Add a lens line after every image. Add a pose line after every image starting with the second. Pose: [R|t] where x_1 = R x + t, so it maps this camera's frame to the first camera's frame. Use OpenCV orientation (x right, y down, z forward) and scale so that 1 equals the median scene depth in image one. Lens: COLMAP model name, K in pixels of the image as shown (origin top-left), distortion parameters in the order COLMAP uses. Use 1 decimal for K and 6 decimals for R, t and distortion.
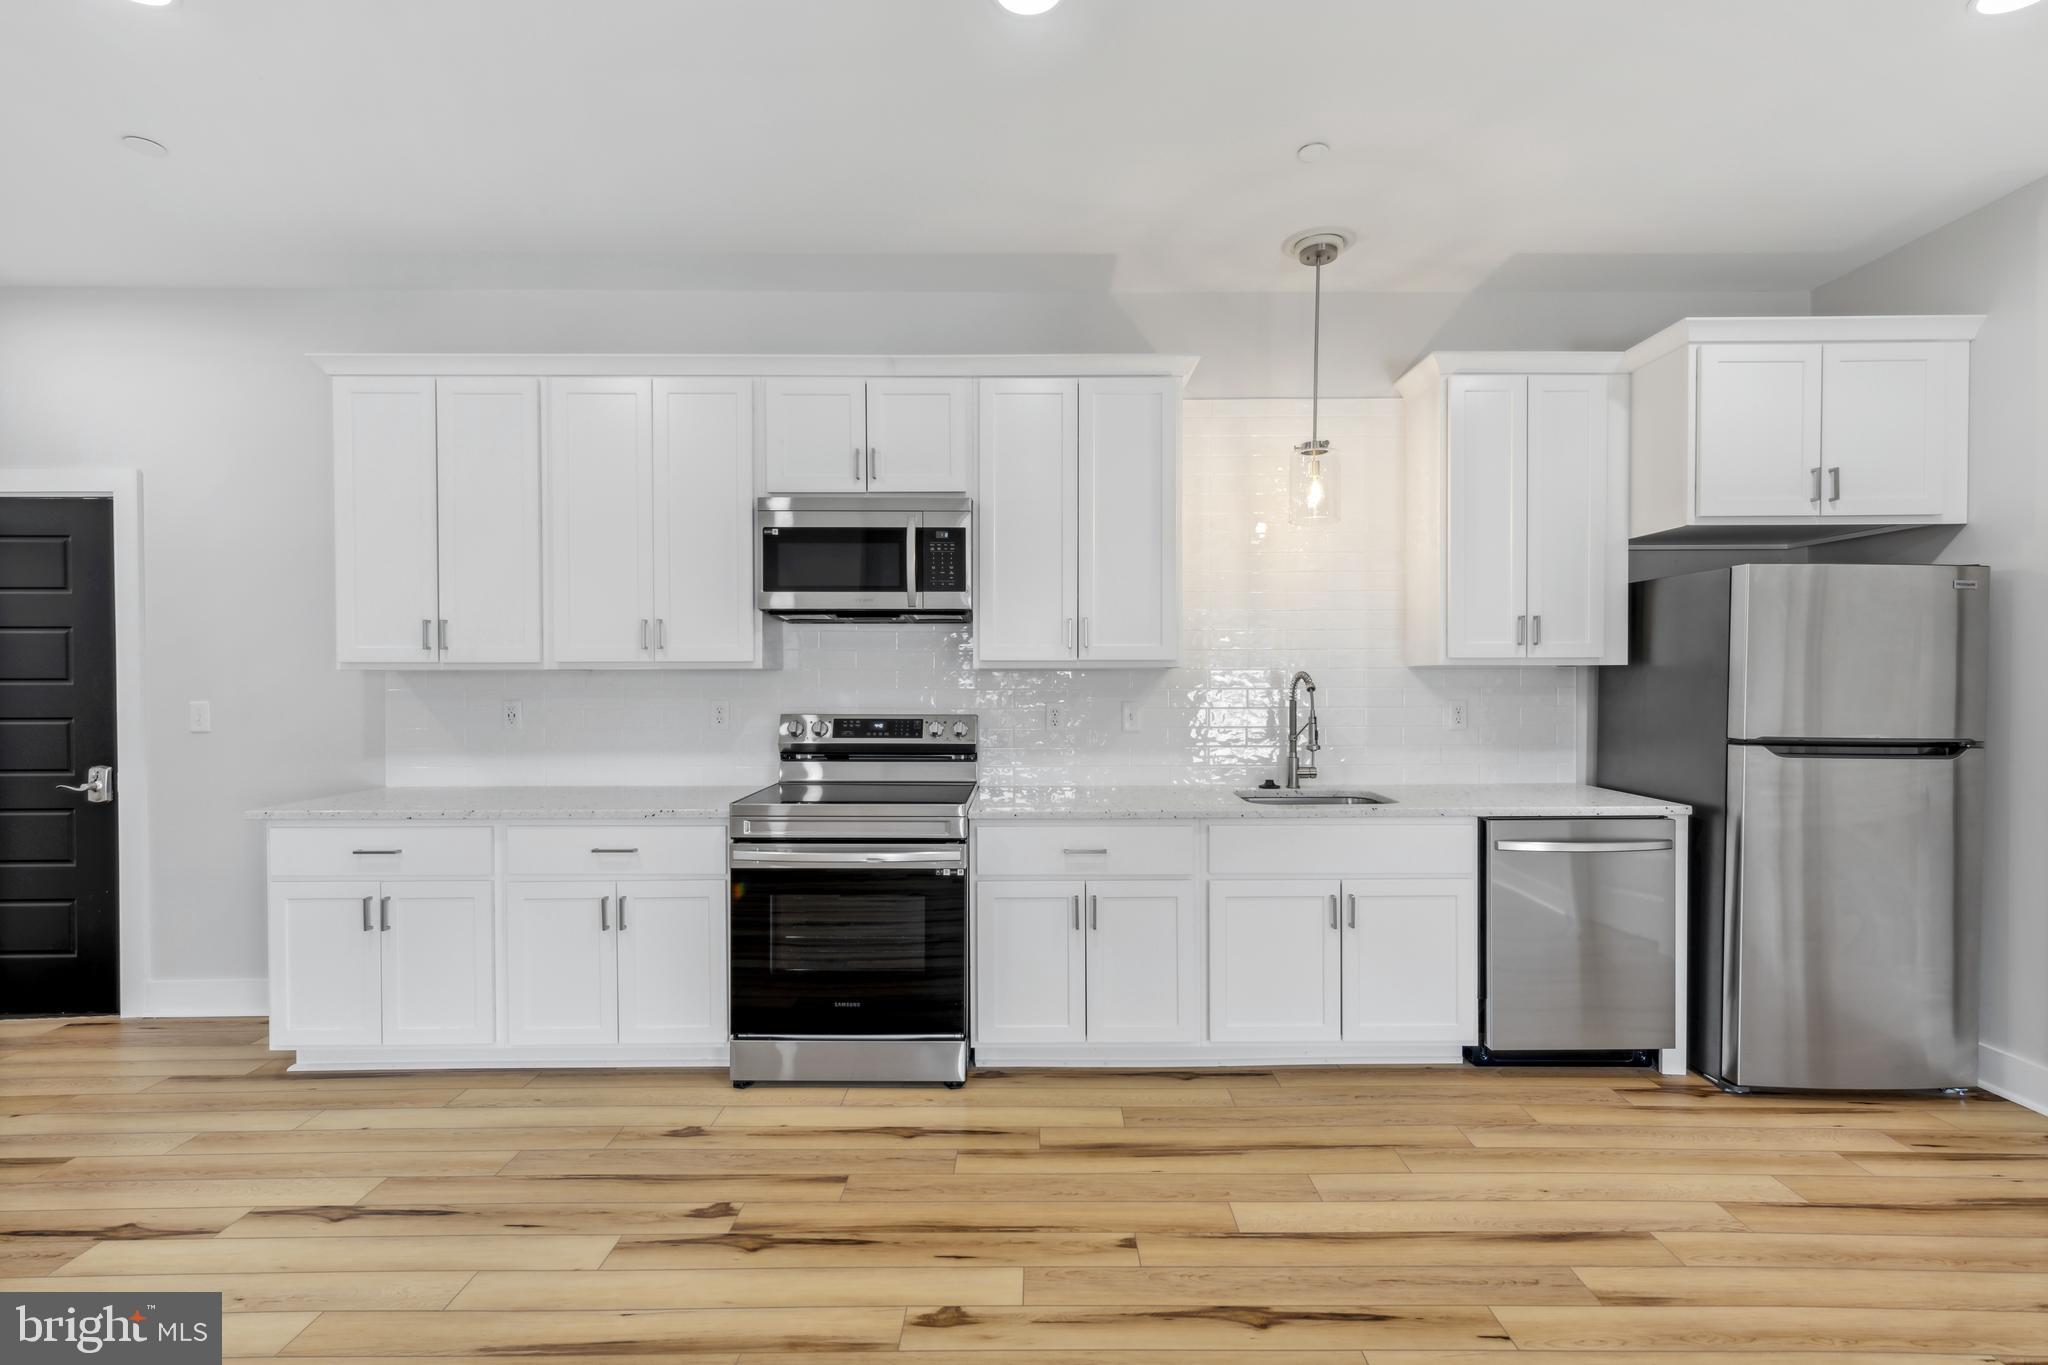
lens RADIAL K [[915.0, 0, 1027.6], [0, 915.0, 686.7], [0, 0, 1]] dist [0.008280, 0.000133]
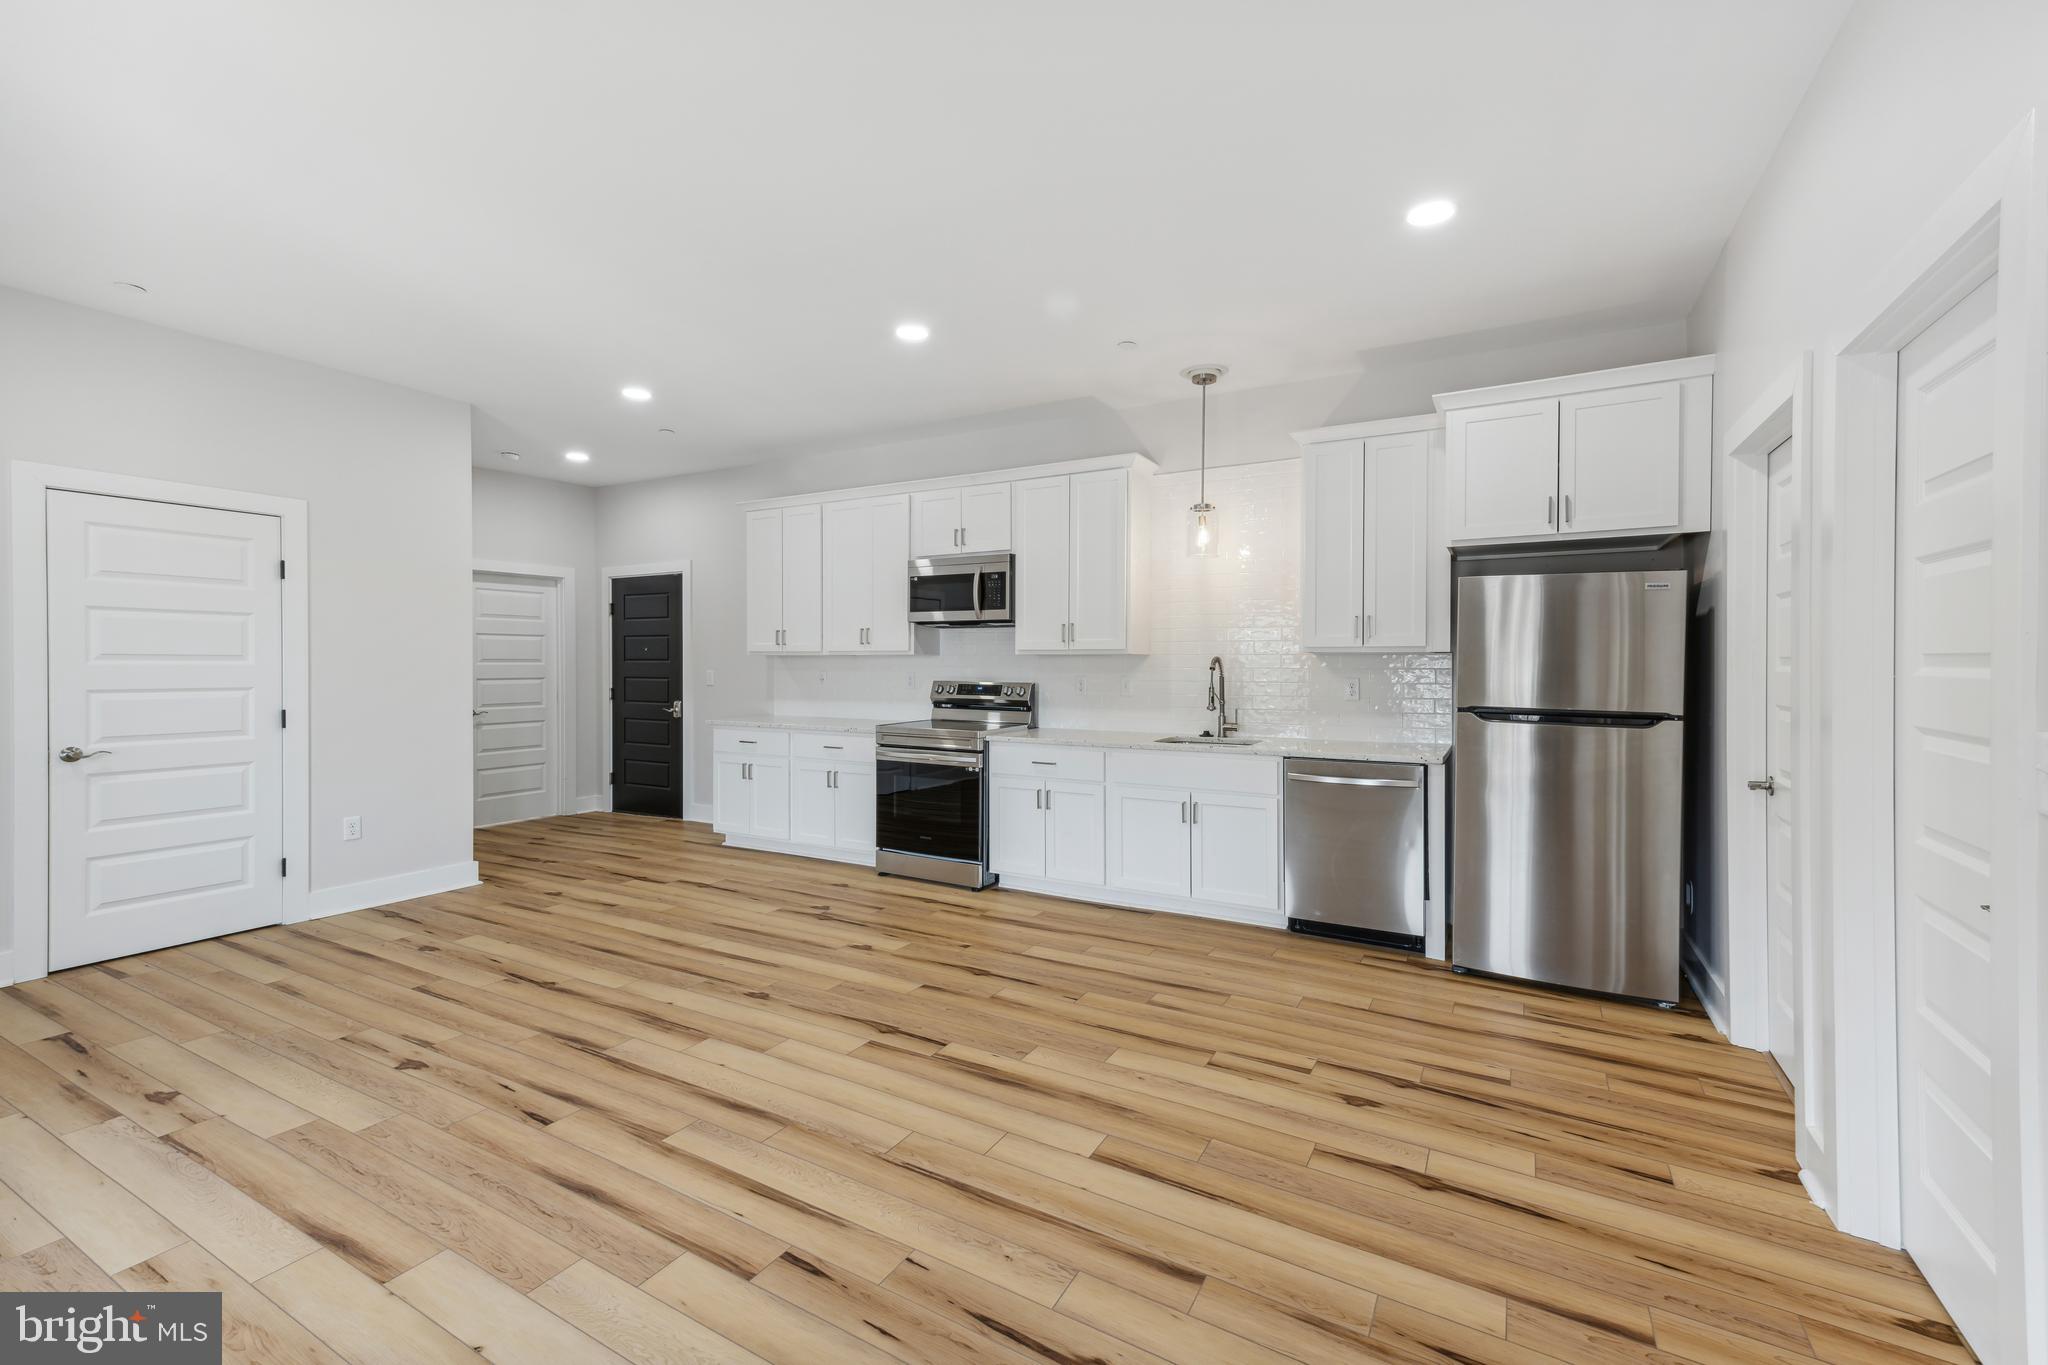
lens RADIAL K [[865.3, 0, 1039.3], [0, 865.3, 682.8], [0, 0, 1]] dist [0.022176, 0.000288]
pose [[0.870248, 0.016716, -0.492331, 0.825017], [-0.009154, 0.999800, 0.017765, 0.002924], [0.492529, -0.010953, 0.870227, -0.386026]]
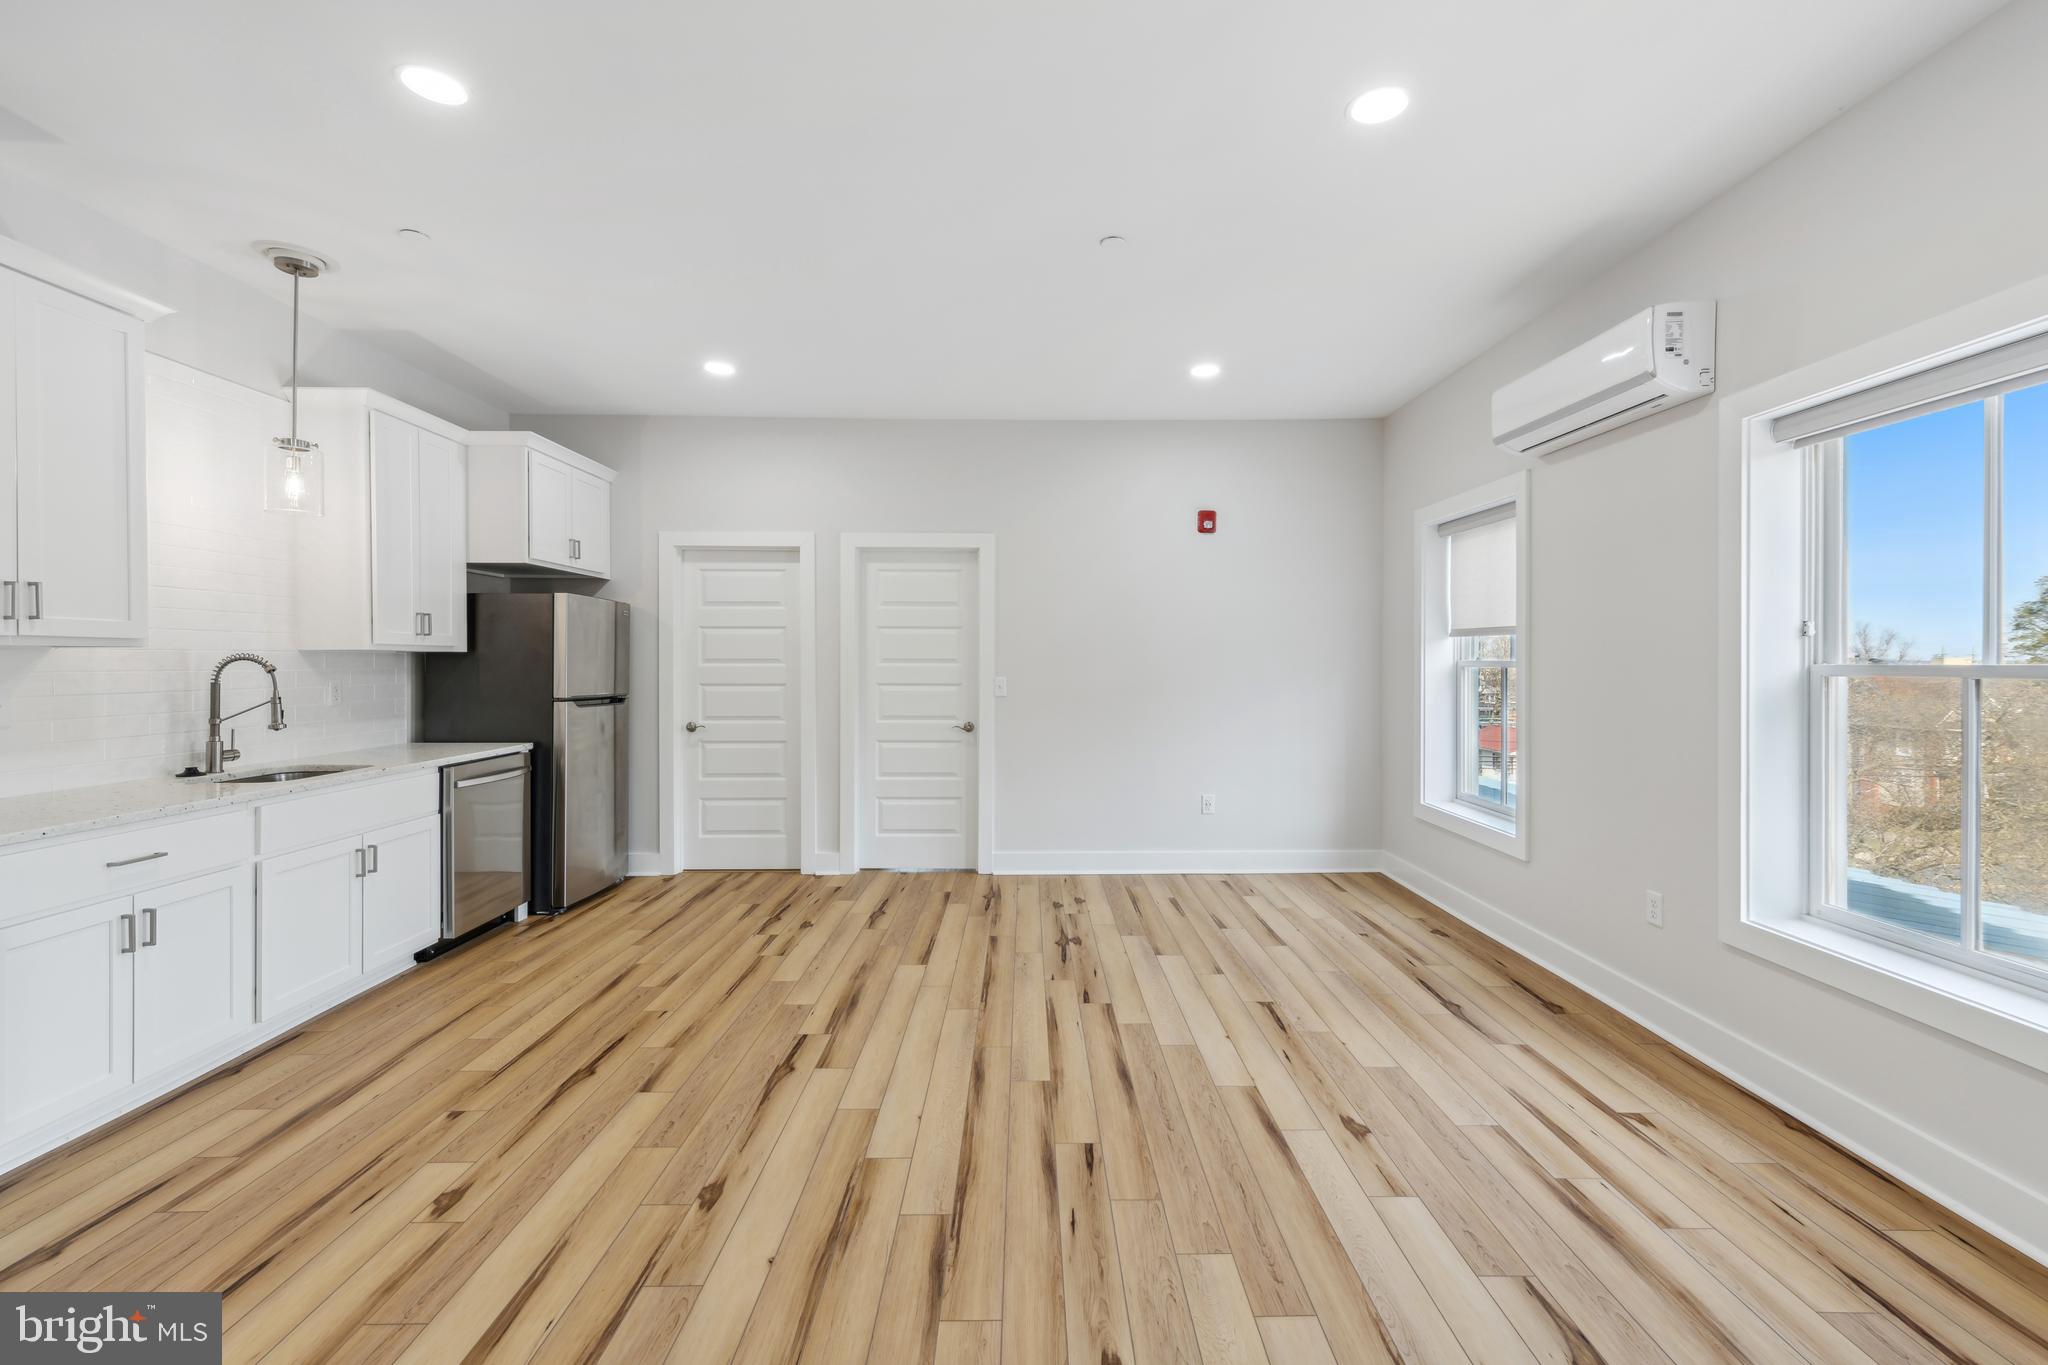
lens RADIAL K [[865.3, 0, 1039.3], [0, 865.3, 682.8], [0, 0, 1]] dist [0.022176, 0.000288]
pose [[-0.017231, -0.021459, 0.999621, -0.769257], [0.009272, 0.999723, 0.021621, 0.003067], [-0.999809, 0.009641, -0.017027, 0.160261]]
